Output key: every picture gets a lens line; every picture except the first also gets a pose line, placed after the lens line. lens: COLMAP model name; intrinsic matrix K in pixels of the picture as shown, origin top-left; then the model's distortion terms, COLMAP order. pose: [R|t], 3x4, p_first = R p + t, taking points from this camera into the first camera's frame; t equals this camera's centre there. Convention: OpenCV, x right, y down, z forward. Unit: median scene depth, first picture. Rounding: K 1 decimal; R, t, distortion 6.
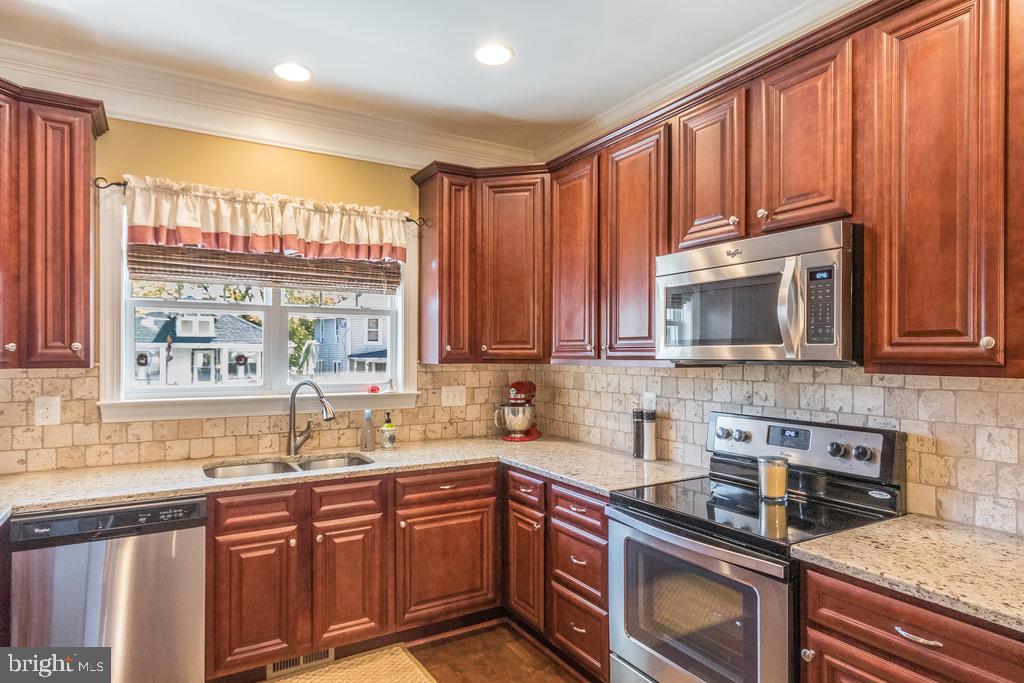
lens RADIAL K [[583.5, 0, 507.8], [0, 583.5, 351.7], [0, 0, 1]] dist [-0.002067, 0.001735]
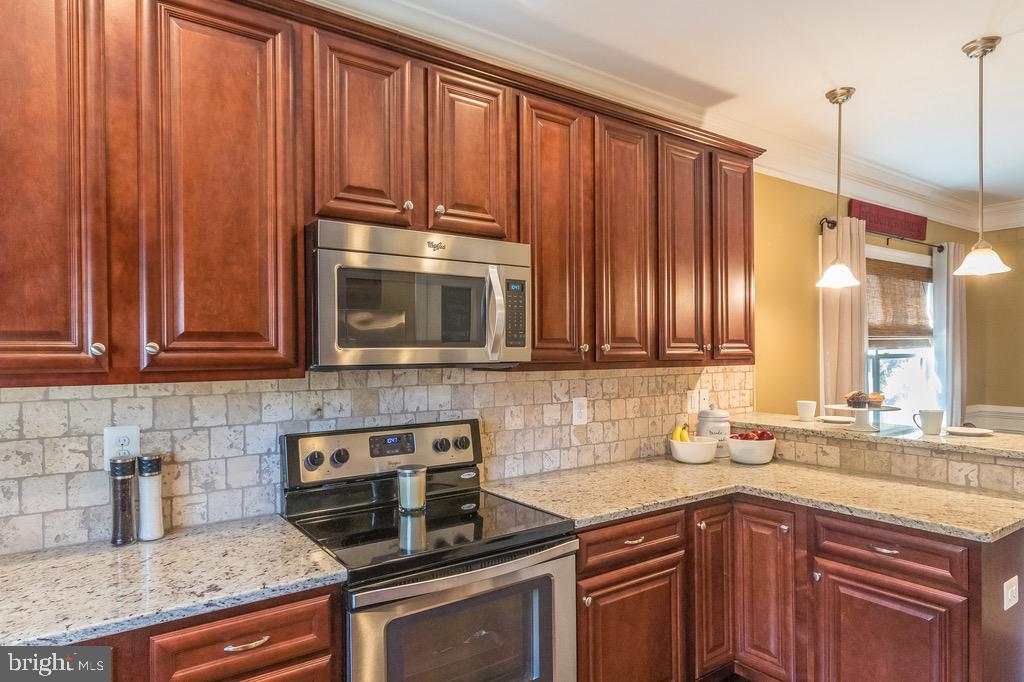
lens RADIAL K [[592.3, 0, 505.5], [0, 592.3, 349.7], [0, 0, 1]] dist [-0.000705, 0.001971]
pose [[-0.066233, 0.009361, 0.997760, -0.398899], [0.008403, 0.999926, -0.008823, 0.001358], [-0.997769, 0.007799, -0.066306, 0.703307]]
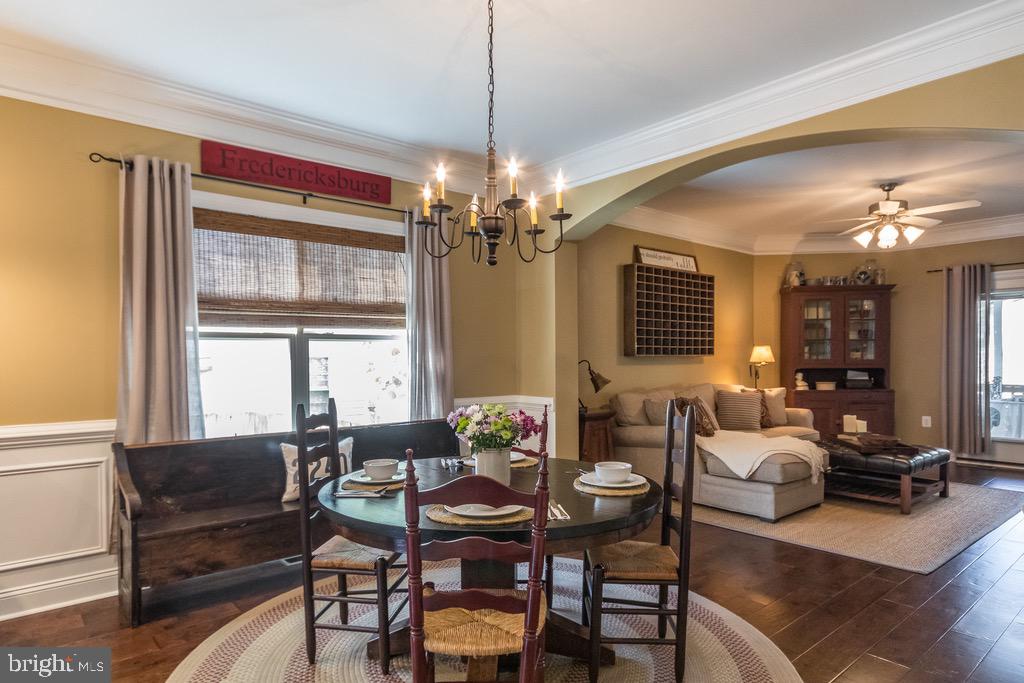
lens RADIAL K [[583.5, 0, 507.8], [0, 583.5, 351.7], [0, 0, 1]] dist [-0.002067, 0.001735]
pose [[-0.163387, 0.005769, 0.986545, -0.247914], [-0.000266, 0.999983, -0.005891, 0.058529], [-0.986562, -0.001225, -0.163383, -0.713118]]
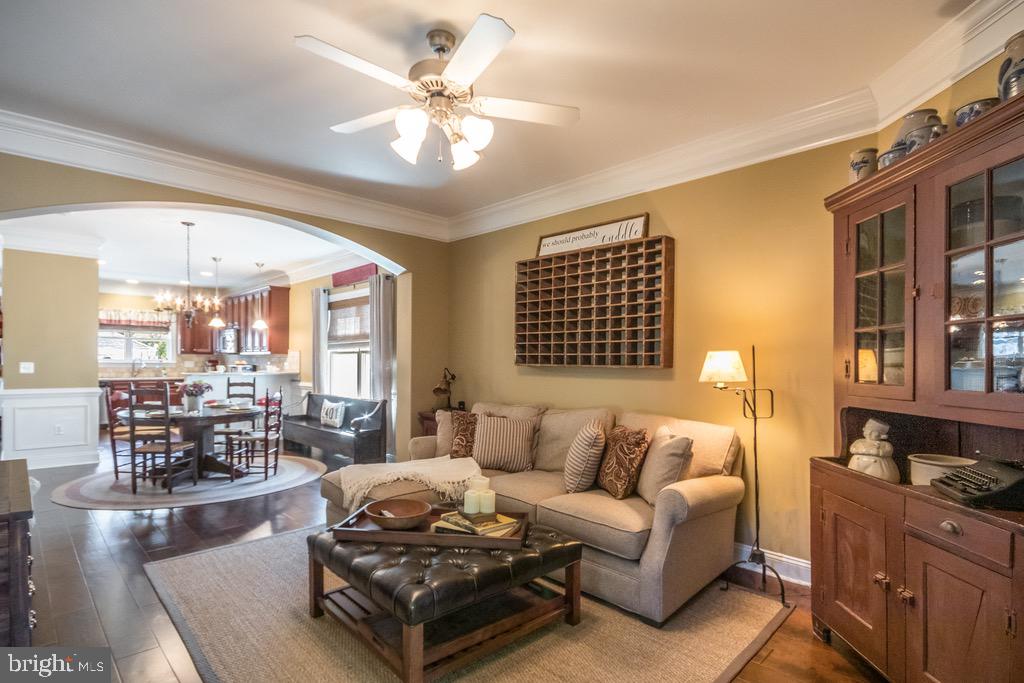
lens RADIAL K [[520.0, 0, 515.0], [0, 520.0, 370.9], [0, 0, 1]] dist [0.003686, 0.001171]
pose [[0.970504, 0.001484, 0.241079, 1.319801], [-0.007311, 0.999702, 0.023277, 0.040630], [-0.240973, -0.024353, 0.970226, -3.123272]]
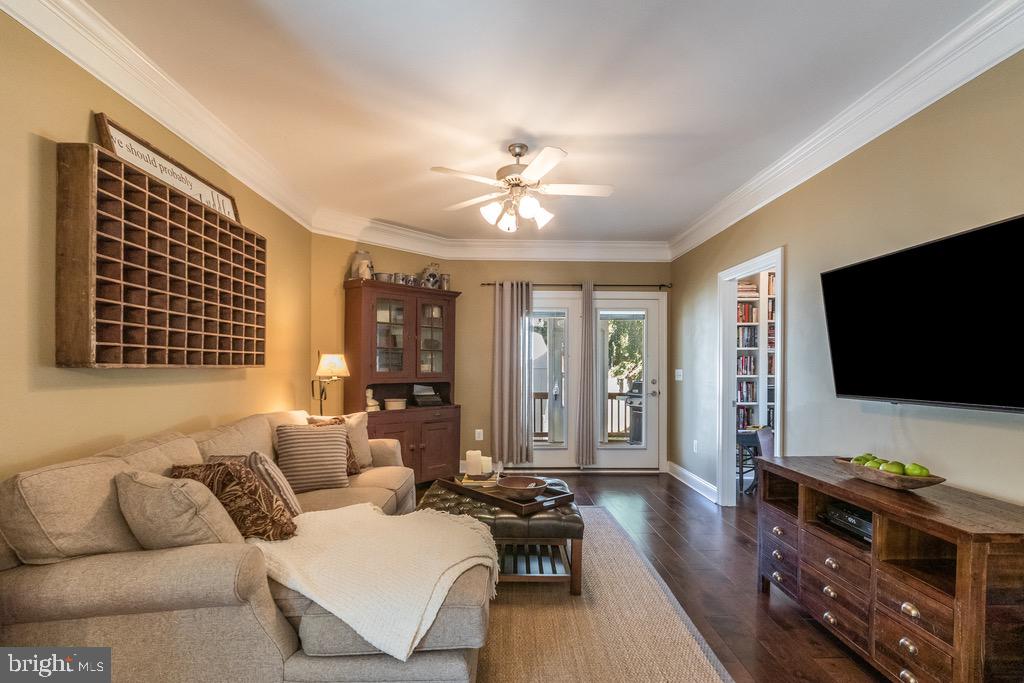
lens RADIAL K [[484.7, 0, 514.2], [0, 484.7, 368.3], [0, 0, 1]] dist [0.003211, 0.000819]
pose [[-0.871573, -0.009114, 0.490181, 0.854861], [-0.010130, 0.999949, 0.000580, 0.056732], [-0.490161, -0.004460, -0.871620, -1.191285]]
